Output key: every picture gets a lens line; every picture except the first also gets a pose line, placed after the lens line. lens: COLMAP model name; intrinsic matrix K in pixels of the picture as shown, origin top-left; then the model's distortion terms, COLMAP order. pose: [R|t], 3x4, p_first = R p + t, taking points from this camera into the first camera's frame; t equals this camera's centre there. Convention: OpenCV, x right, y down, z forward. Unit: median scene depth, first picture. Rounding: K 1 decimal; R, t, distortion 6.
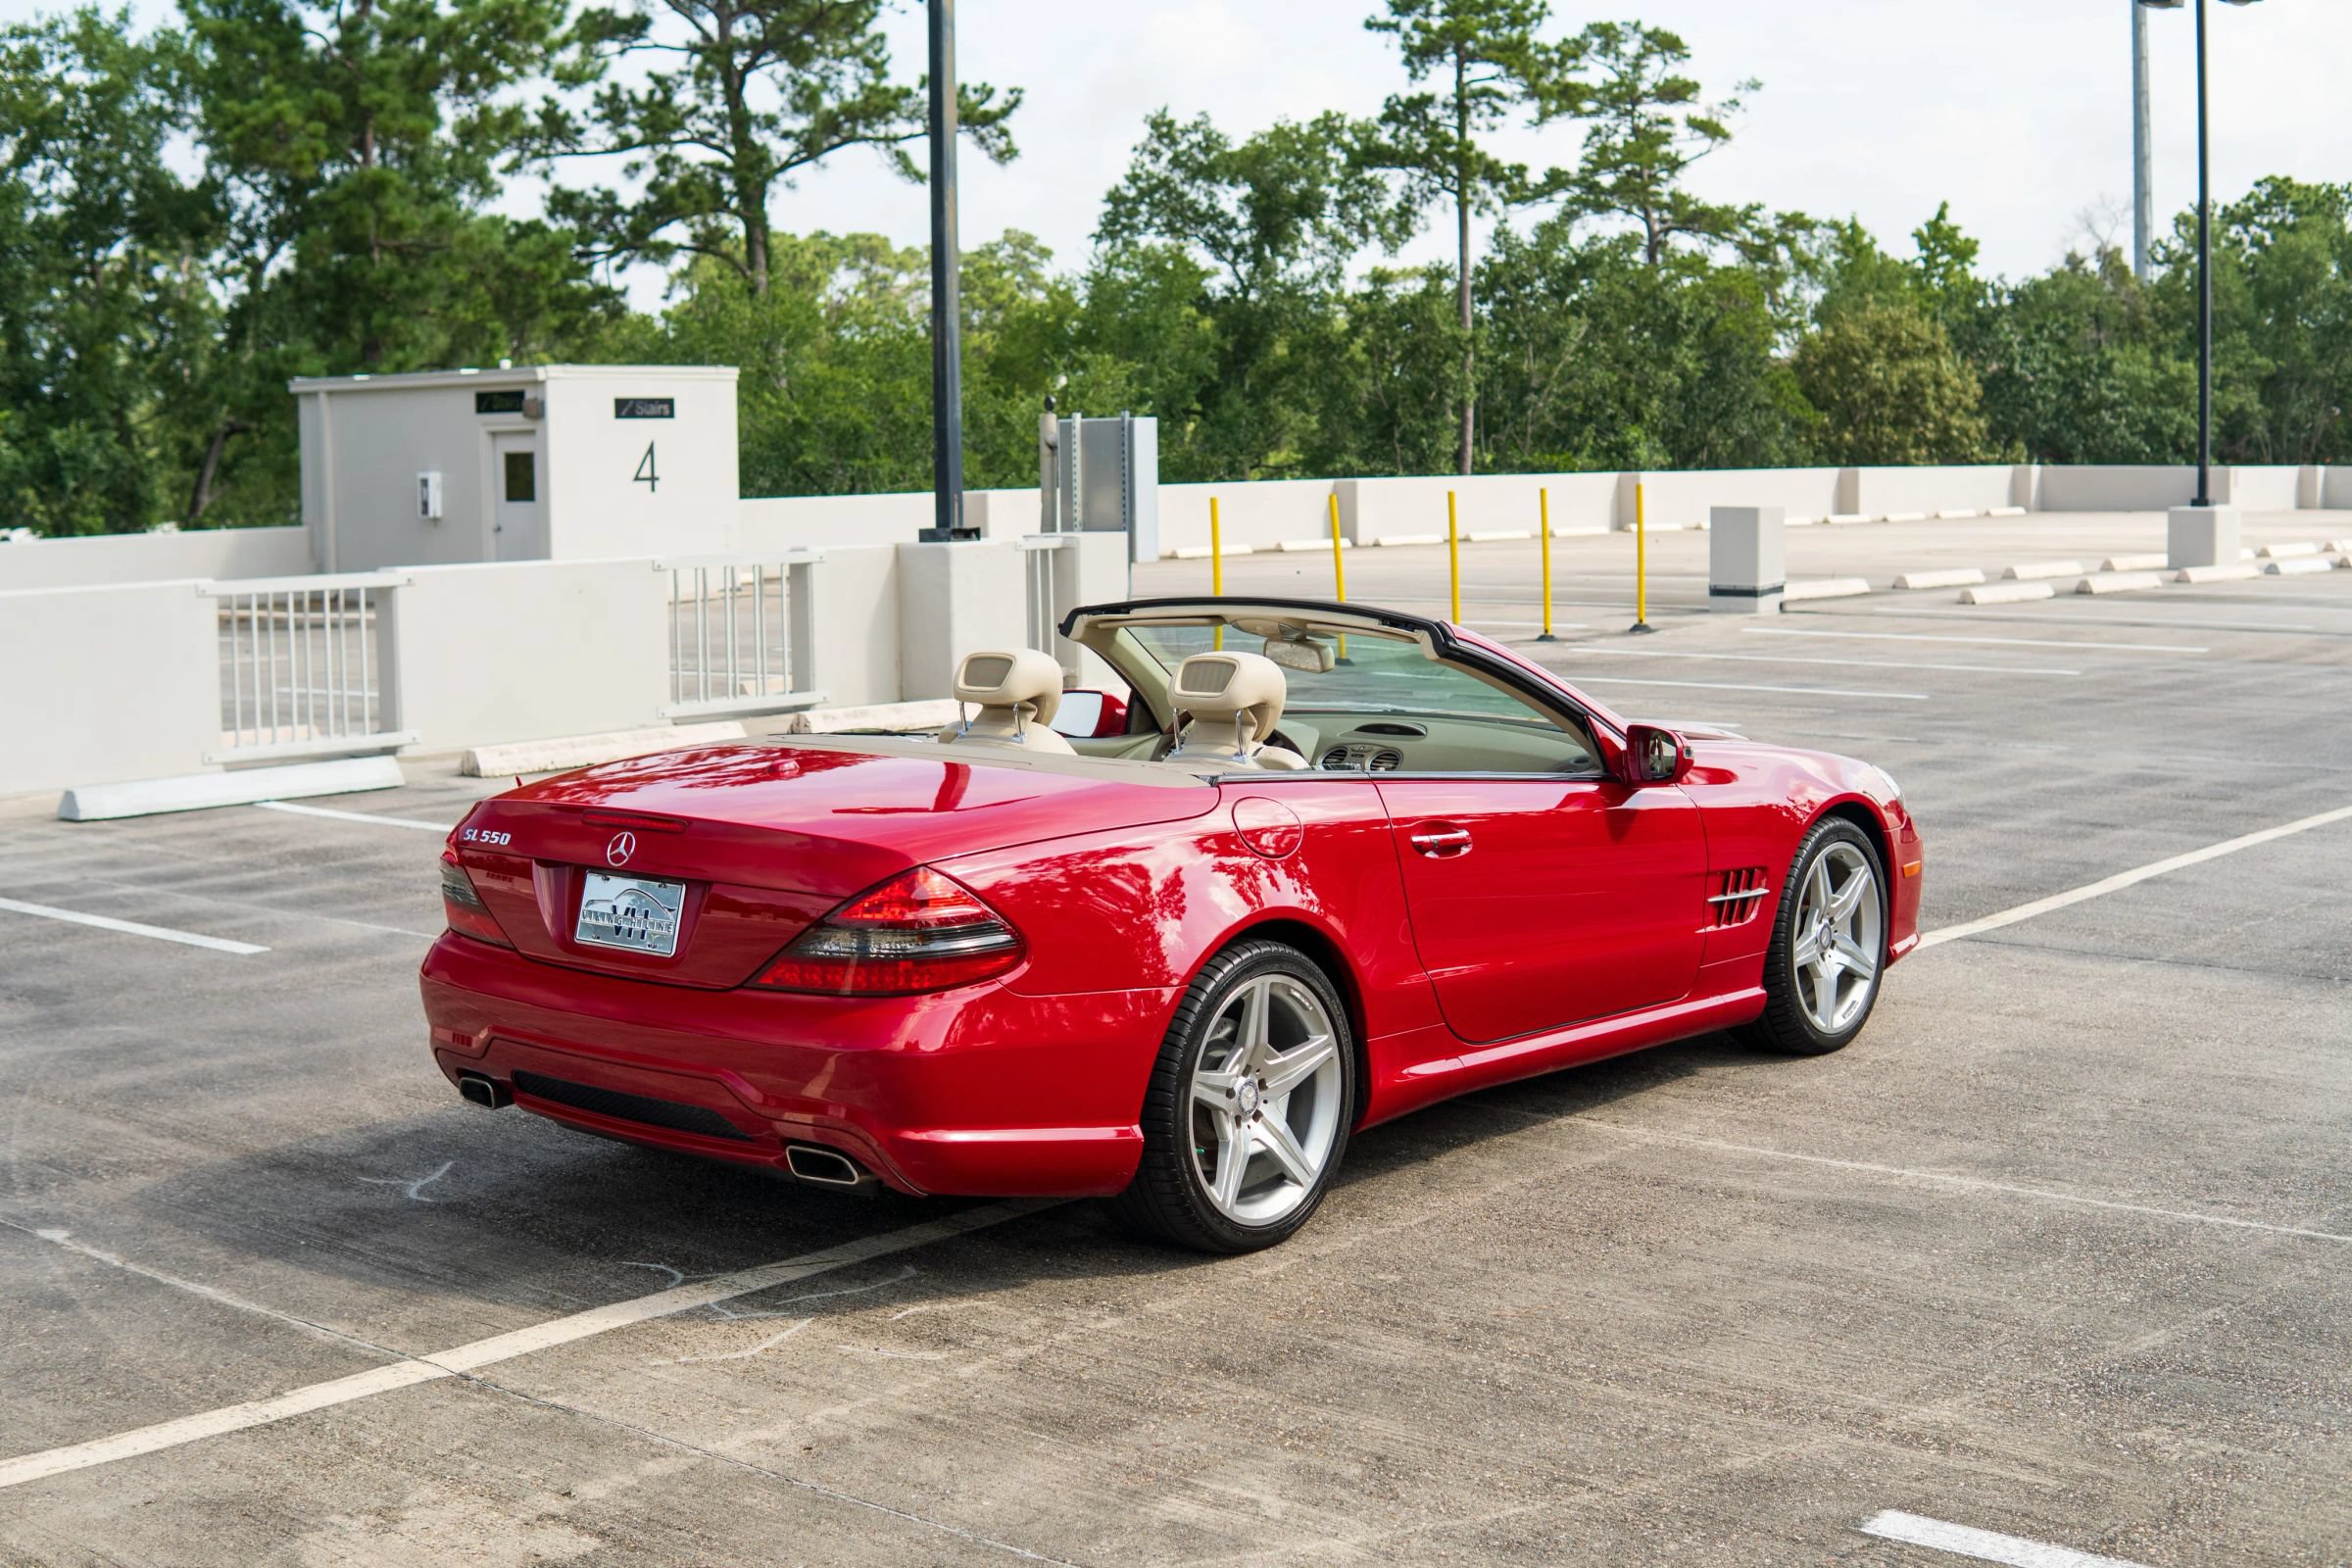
lens RADIAL K [[3156.8, 0, 1180.6], [0, 3156.8, 788.4], [0, 0, 1]] dist [-0.170964, -0.214417]
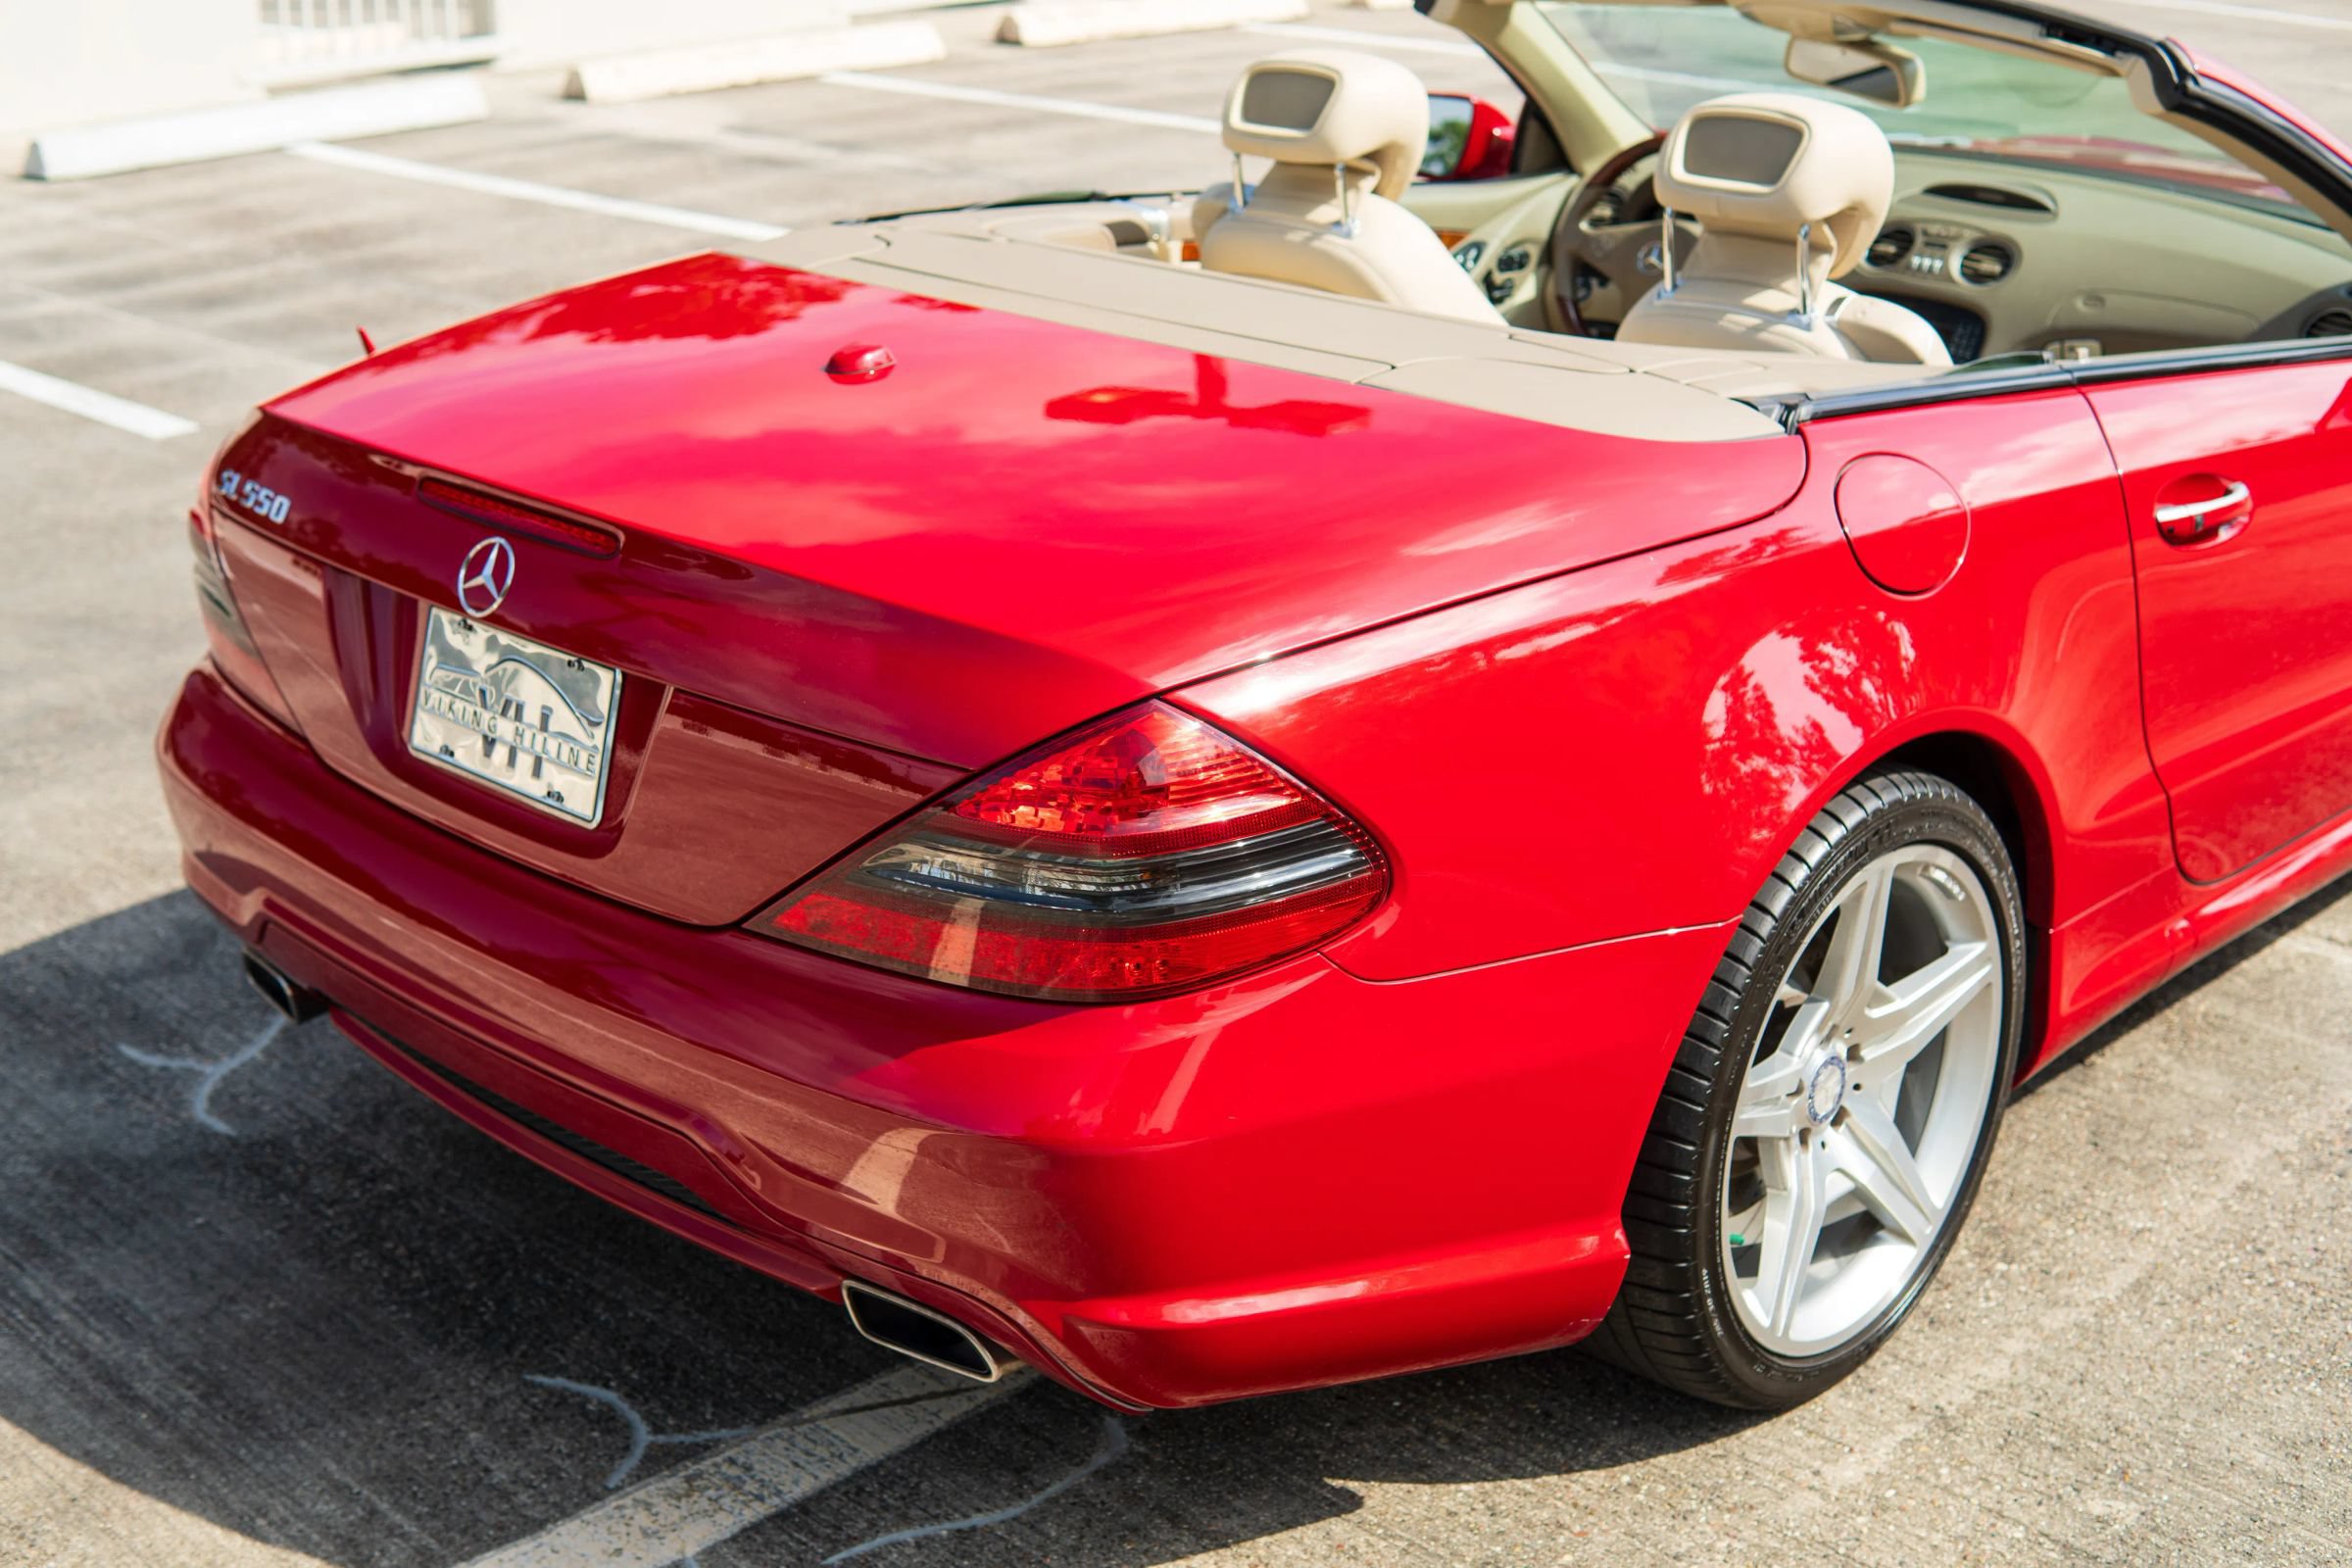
lens RADIAL K [[3156.8, 0, 1180.6], [0, 3156.8, 788.4], [0, 0, 1]] dist [-0.170964, -0.214417]
pose [[0.996925, 0.034995, -0.070110, -0.006598], [-0.017330, 0.971045, 0.238267, -0.008488], [0.076418, -0.236319, 0.968666, 0.080366]]
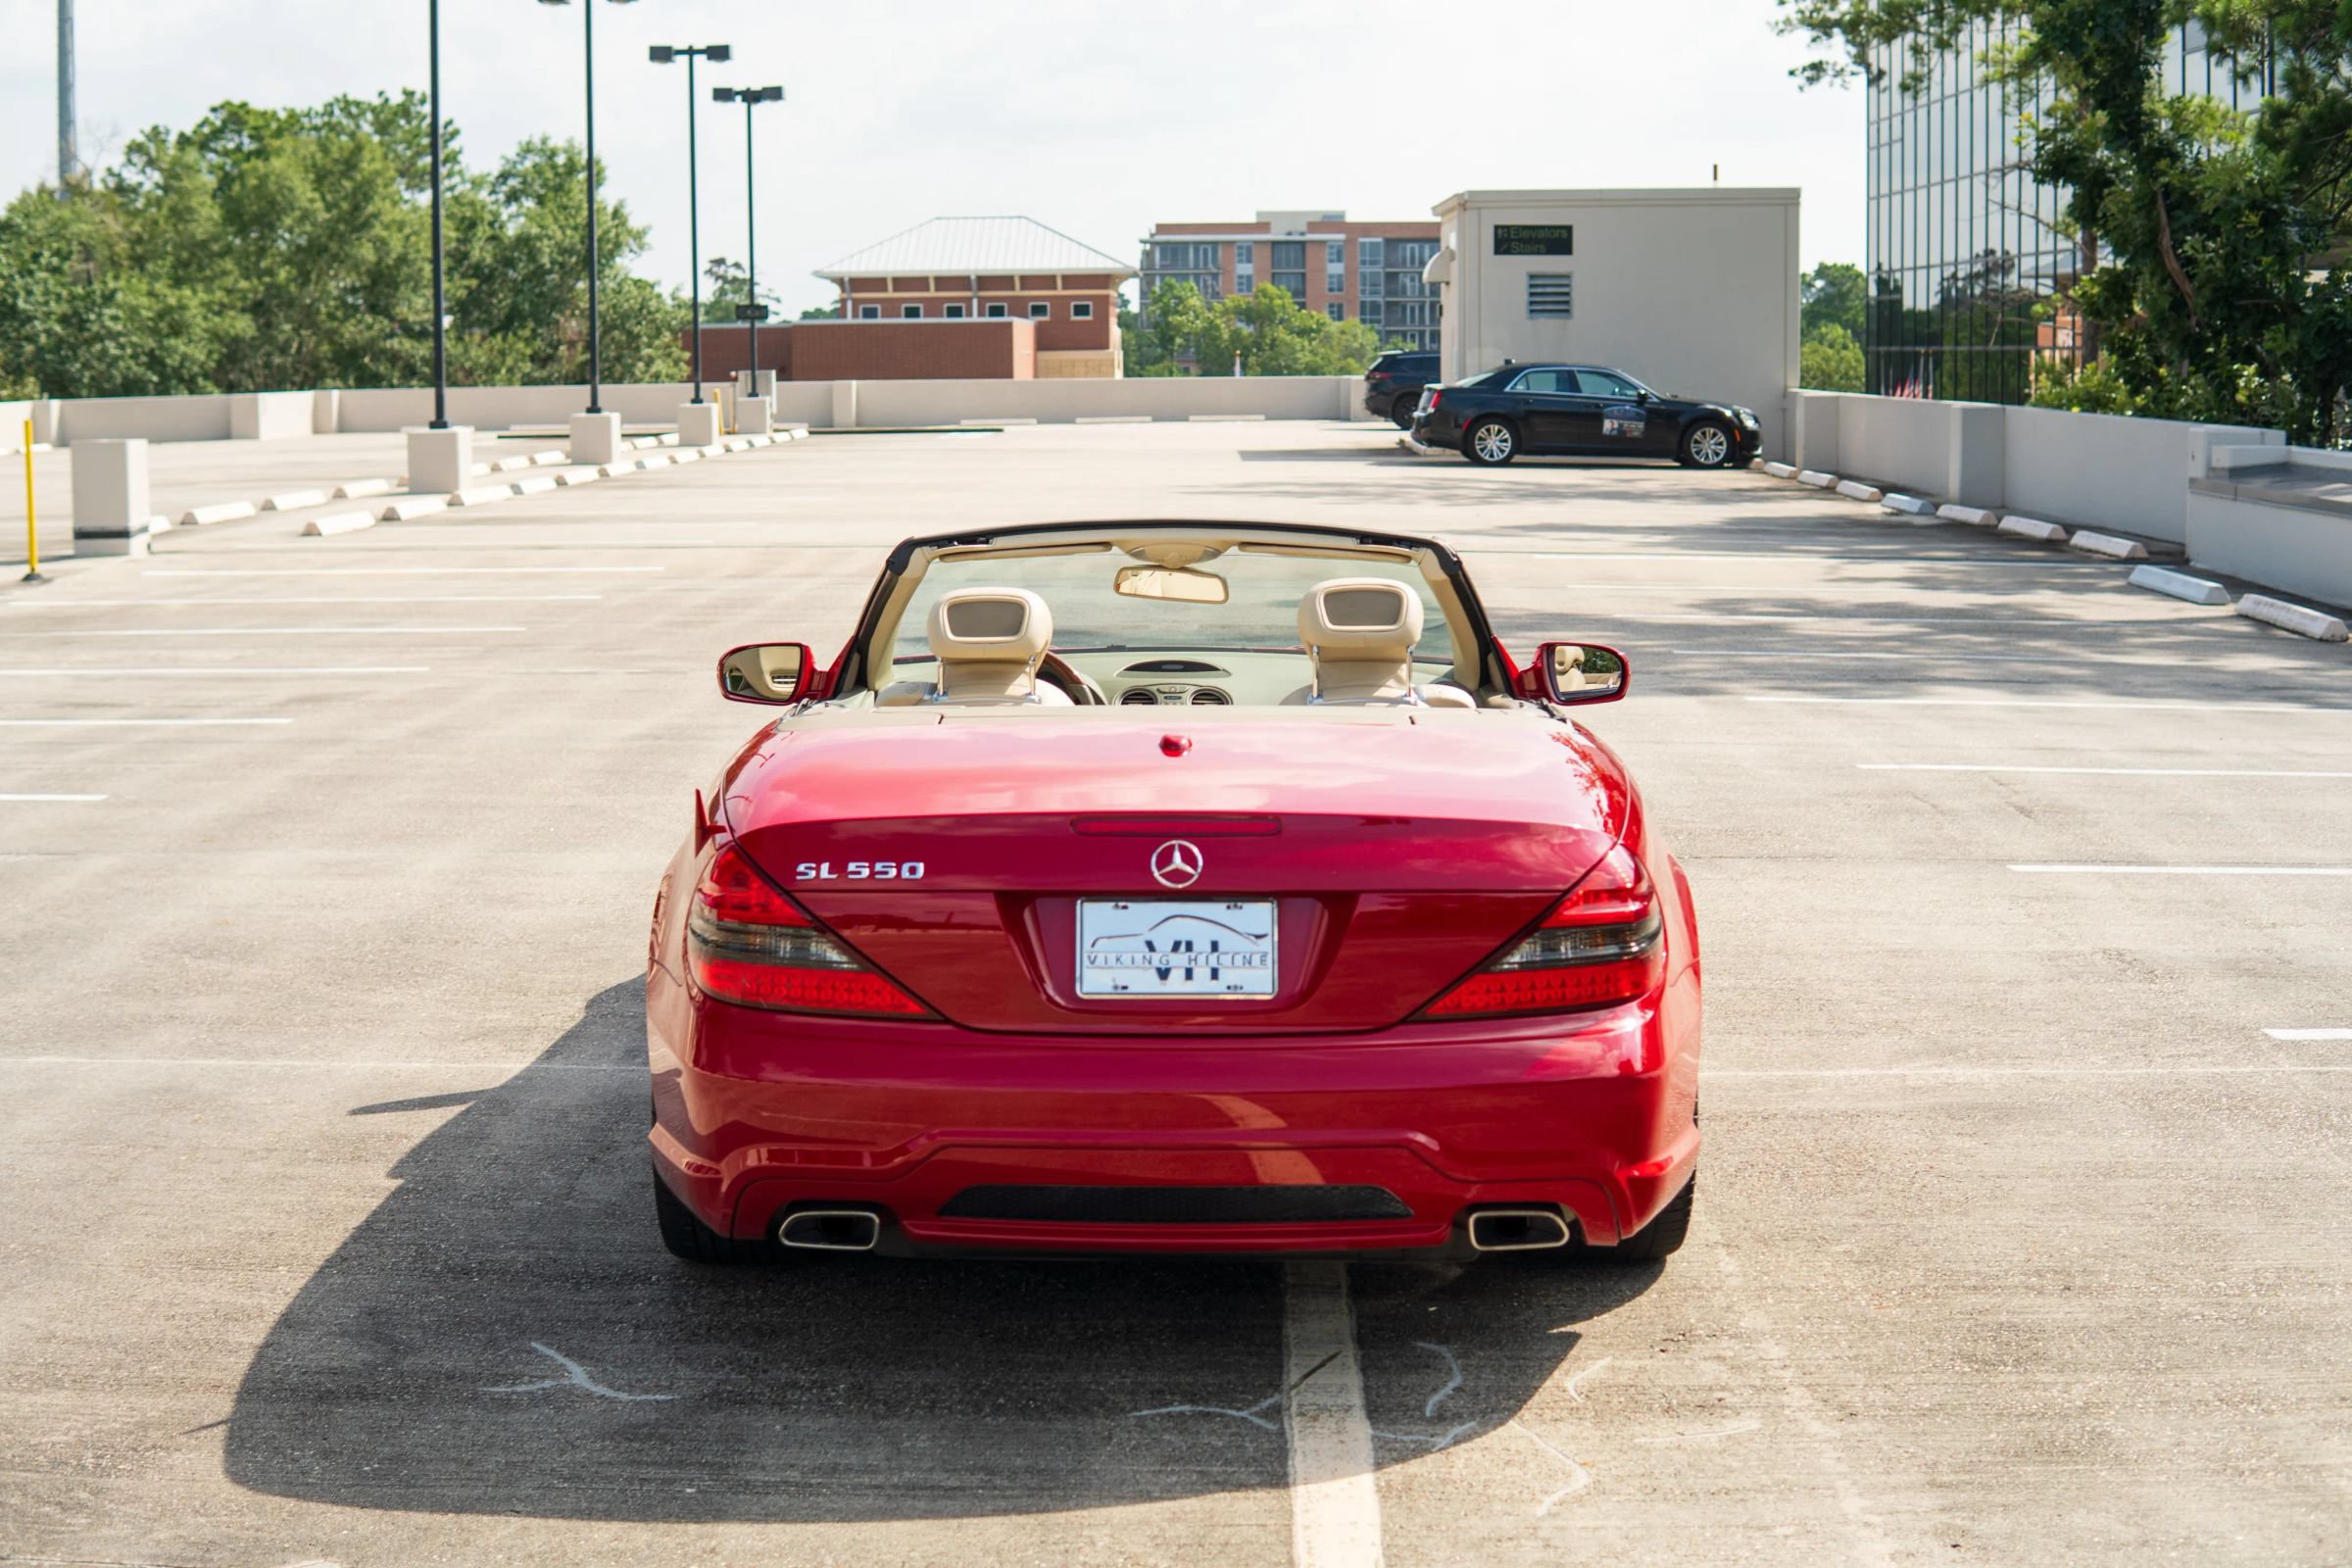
lens RADIAL K [[3156.8, 0, 1180.6], [0, 3156.8, 788.4], [0, 0, 1]] dist [-0.170964, -0.214417]
pose [[0.773687, -0.080655, 0.628413, -0.091883], [0.067089, 0.996717, 0.045328, -0.004615], [-0.630005, 0.007090, 0.776558, 0.059185]]
